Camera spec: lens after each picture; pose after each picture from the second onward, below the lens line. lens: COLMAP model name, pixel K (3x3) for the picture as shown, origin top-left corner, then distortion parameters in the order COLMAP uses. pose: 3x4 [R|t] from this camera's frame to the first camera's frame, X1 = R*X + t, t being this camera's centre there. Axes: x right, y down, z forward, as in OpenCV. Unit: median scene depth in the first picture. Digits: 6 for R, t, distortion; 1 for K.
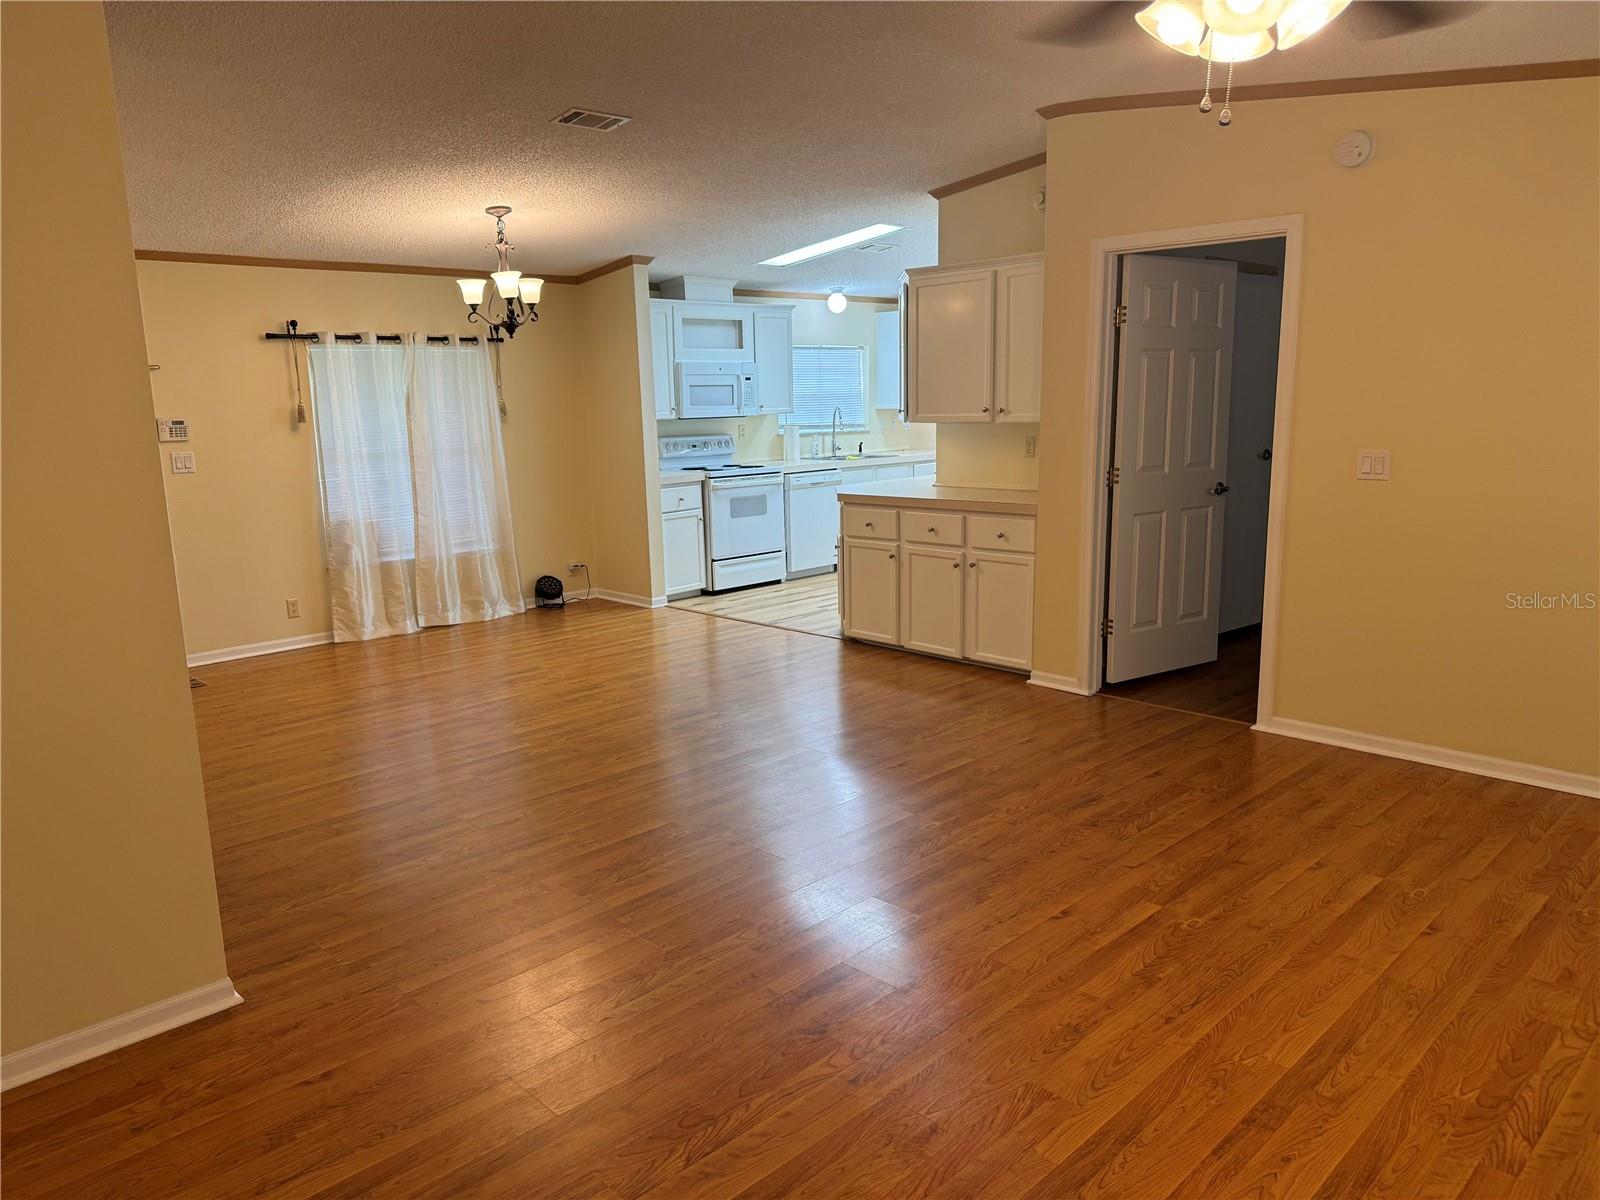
lens RADIAL K [[1115.9, 0, 800.0], [0, 1115.9, 600.0], [0, 0, 1]] dist [0.001891, -0.001211]
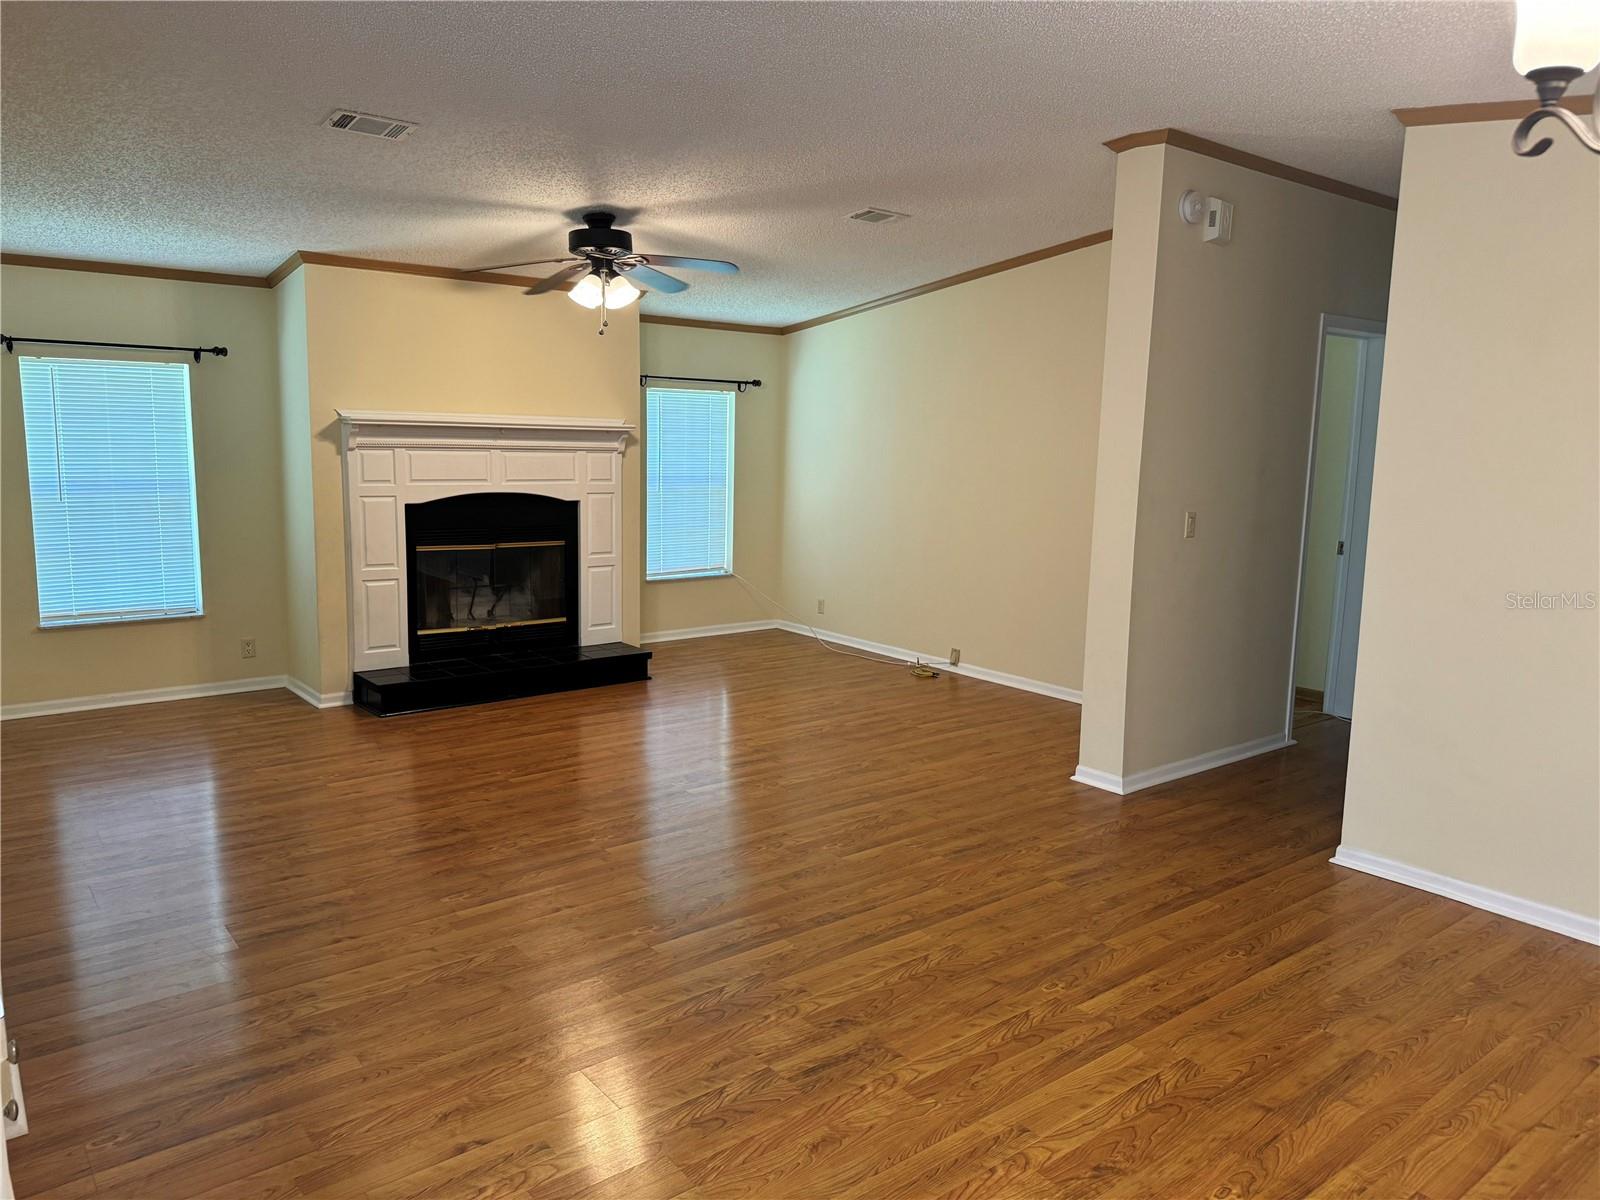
lens RADIAL K [[1115.9, 0, 800.0], [0, 1115.9, 600.0], [0, 0, 1]] dist [0.001891, -0.001211]
pose [[-0.993545, -0.019605, 0.111728, -0.123600], [0.018160, 0.944757, 0.327269, -0.236849], [-0.111972, 0.327185, -0.938303, 1.241244]]
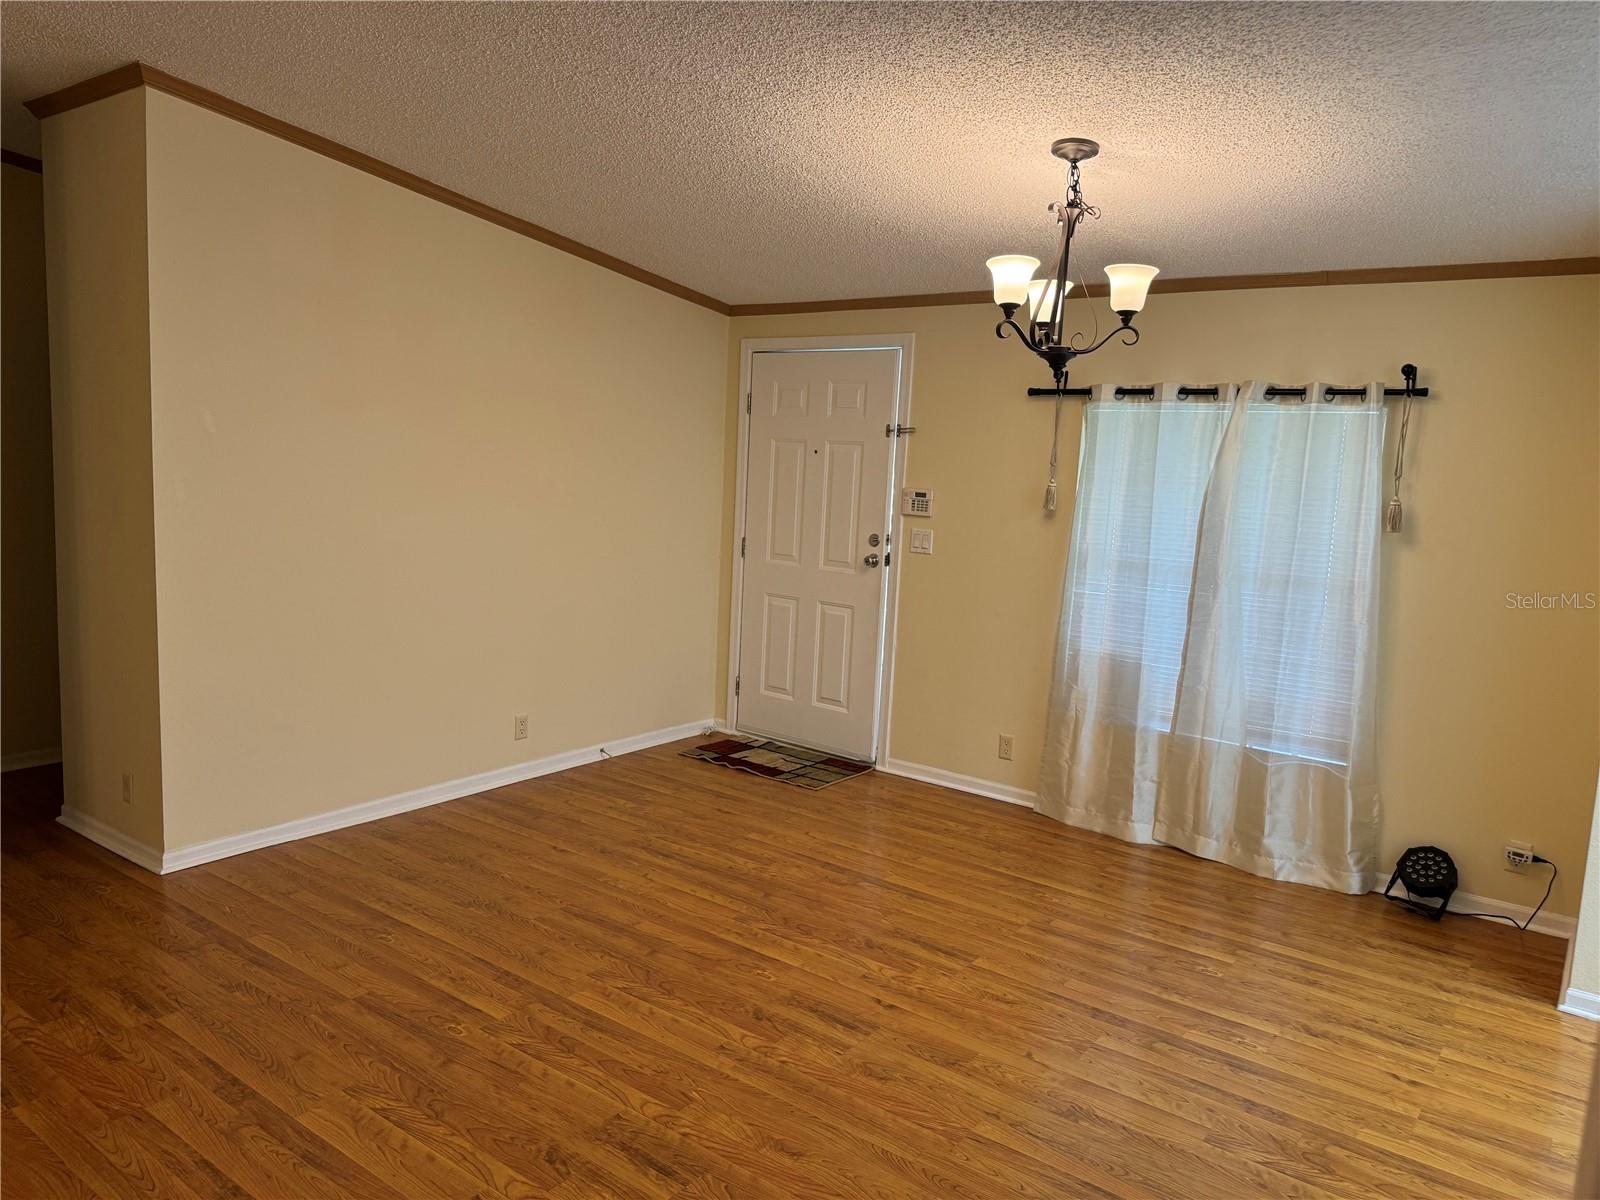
lens RADIAL K [[1103.3, 0, 800.0], [0, 1103.3, 600.0], [0, 0, 1]] dist [0.007446, -0.001734]
pose [[0.141768, 0.150755, -0.978353, 0.280152], [-0.231966, 0.965876, 0.115219, -0.163369], [0.962338, 0.210610, 0.171901, 0.816324]]
